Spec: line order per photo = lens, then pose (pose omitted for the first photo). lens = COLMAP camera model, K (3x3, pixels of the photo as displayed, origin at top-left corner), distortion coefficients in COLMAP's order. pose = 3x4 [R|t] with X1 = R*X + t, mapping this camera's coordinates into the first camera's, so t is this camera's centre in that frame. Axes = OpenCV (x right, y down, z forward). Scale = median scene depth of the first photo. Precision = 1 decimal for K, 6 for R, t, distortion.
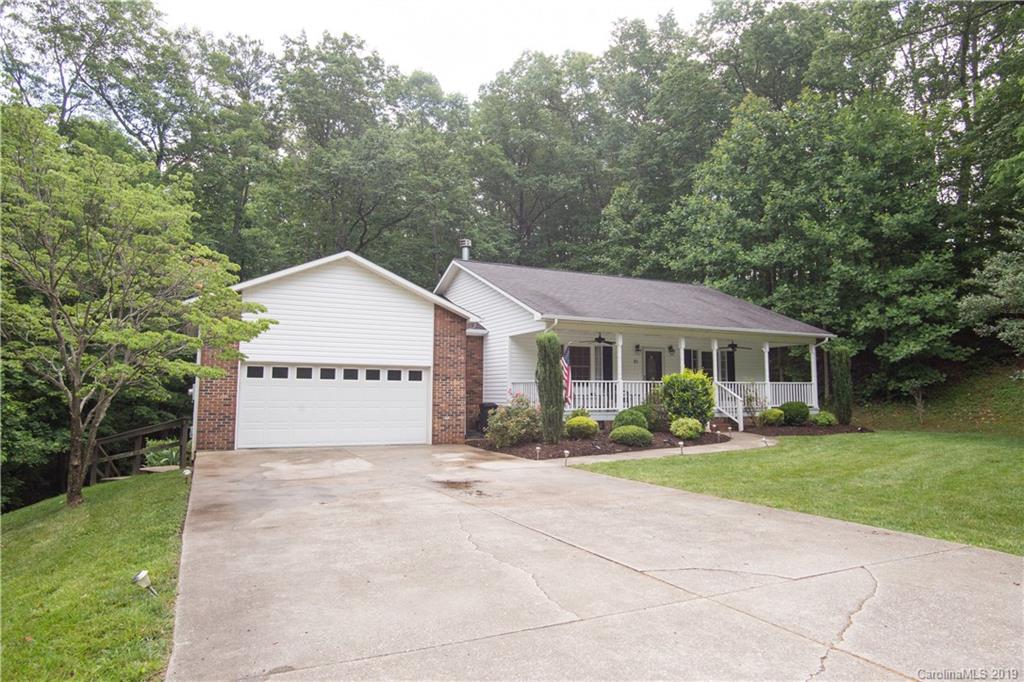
lens RADIAL K [[616.4, 0, 512.0], [0, 616.4, 341.0], [0, 0, 1]] dist [0.000092, 0.000004]
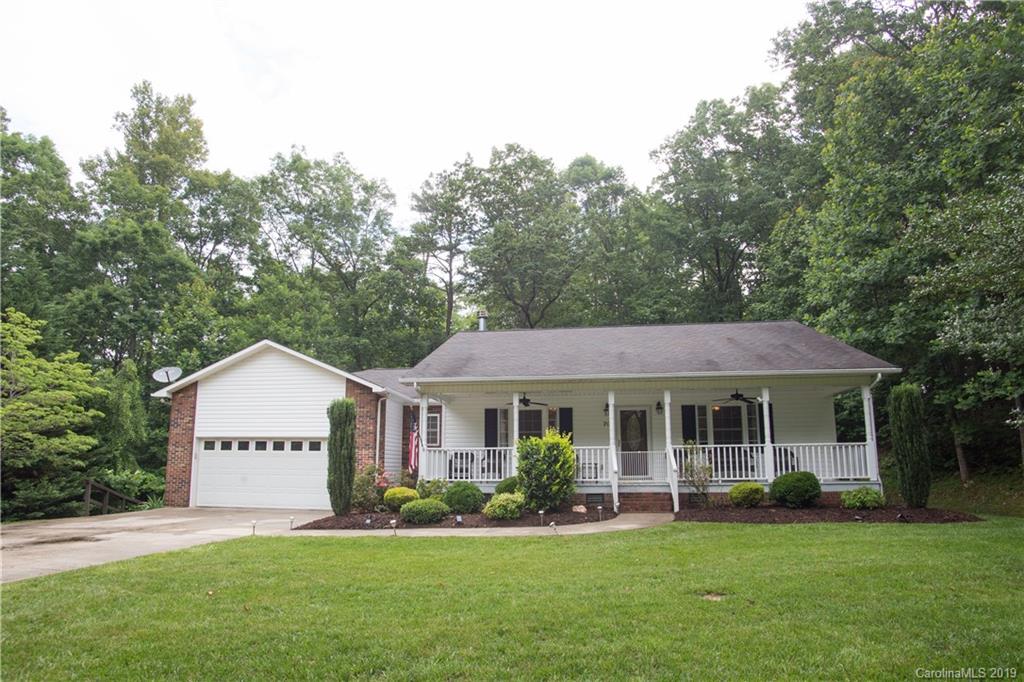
lens RADIAL K [[561.4, 0, 513.1], [0, 561.4, 355.5], [0, 0, 1]] dist [-0.035998, 0.000002]
pose [[0.816295, -0.112673, -0.566539, 0.679138], [0.054202, 0.991405, -0.119074, 0.032948], [0.575086, 0.066492, 0.815386, 0.375099]]
